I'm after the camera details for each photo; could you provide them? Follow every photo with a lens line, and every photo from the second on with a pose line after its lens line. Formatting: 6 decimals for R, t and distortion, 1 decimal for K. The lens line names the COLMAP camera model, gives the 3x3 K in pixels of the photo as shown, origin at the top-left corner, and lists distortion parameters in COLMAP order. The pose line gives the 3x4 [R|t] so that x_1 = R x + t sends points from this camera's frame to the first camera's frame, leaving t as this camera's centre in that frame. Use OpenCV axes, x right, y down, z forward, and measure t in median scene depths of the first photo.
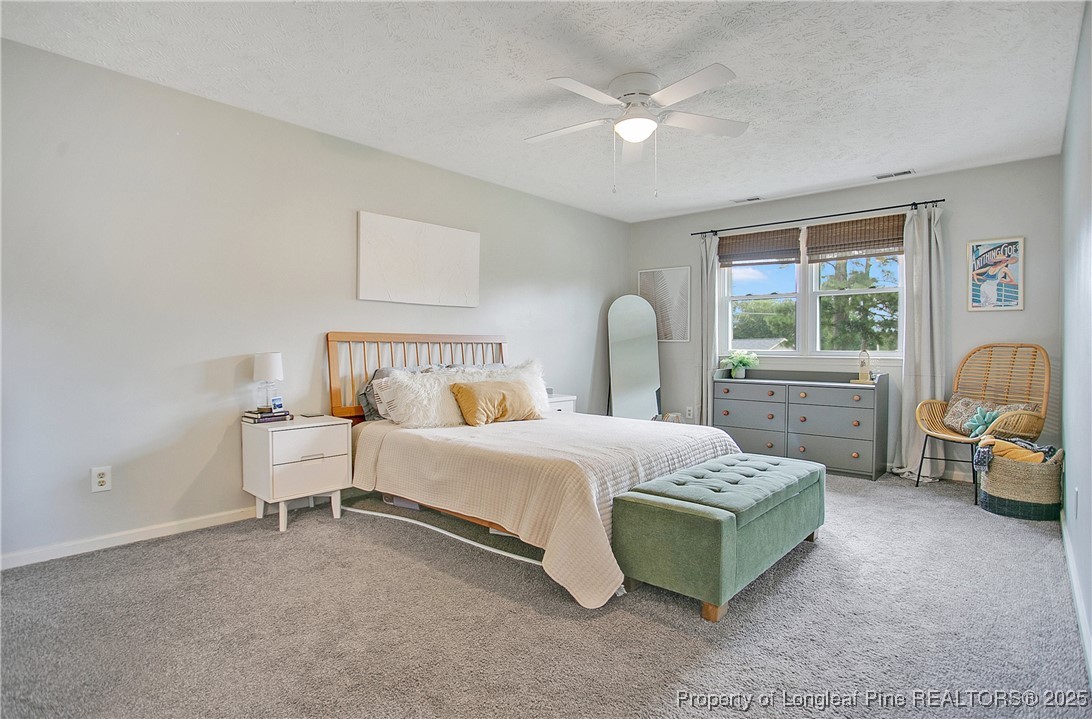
lens RADIAL K [[547.3, 0, 546.2], [0, 547.3, 348.4], [0, 0, 1]] dist [-0.043406, 0.001119]
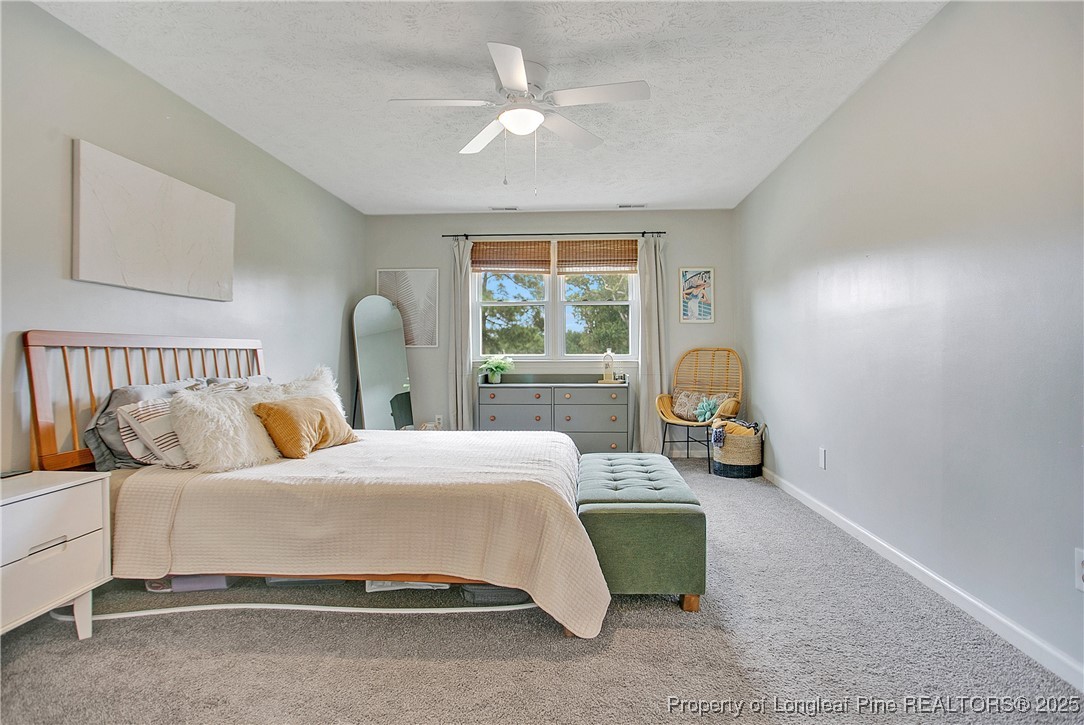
lens RADIAL K [[562.2, 0, 543.7], [0, 562.2, 346.2], [0, 0, 1]] dist [-0.065888, 0.031048]
pose [[0.782193, 0.000488, 0.623036, -0.305340], [0.009064, 0.999885, -0.012162, -0.000246], [-0.622970, 0.015160, 0.782099, 0.170232]]
